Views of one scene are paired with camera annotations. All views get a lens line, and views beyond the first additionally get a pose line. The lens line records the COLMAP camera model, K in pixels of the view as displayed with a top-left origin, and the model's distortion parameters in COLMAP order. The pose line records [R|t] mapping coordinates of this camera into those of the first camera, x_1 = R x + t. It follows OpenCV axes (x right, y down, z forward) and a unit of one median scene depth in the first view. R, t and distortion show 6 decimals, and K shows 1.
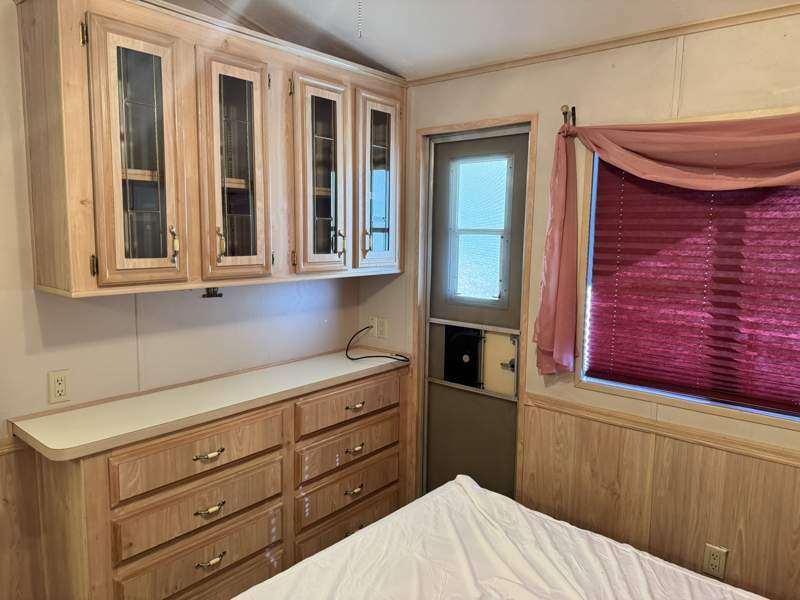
lens RADIAL K [[554.5, 0, 400.0], [0, 554.5, 300.0], [0, 0, 1]] dist [0.038814, -0.056829]
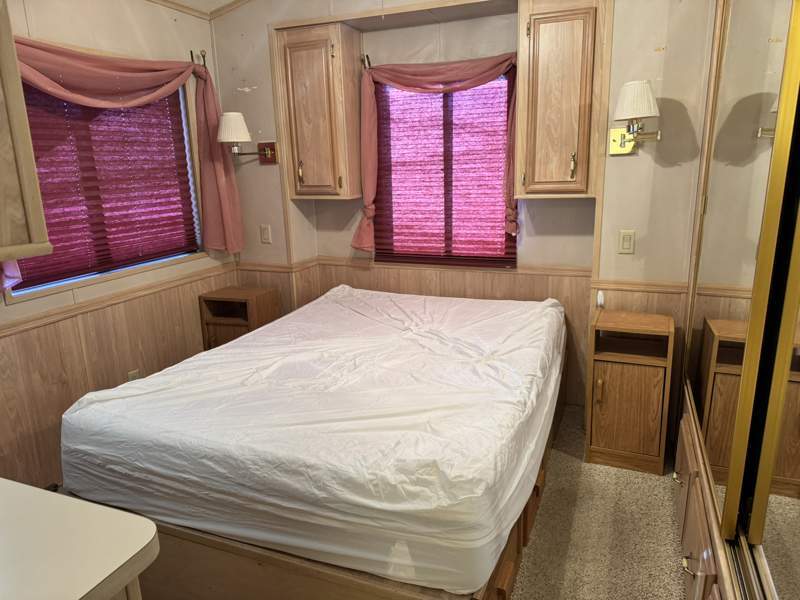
lens RADIAL K [[554.5, 0, 400.0], [0, 554.5, 300.0], [0, 0, 1]] dist [0.038814, -0.056829]
pose [[-0.302947, -0.245712, 0.920787, -0.911305], [0.134819, 0.945424, 0.296643, -0.056013], [-0.943423, 0.214007, -0.253286, 0.698189]]
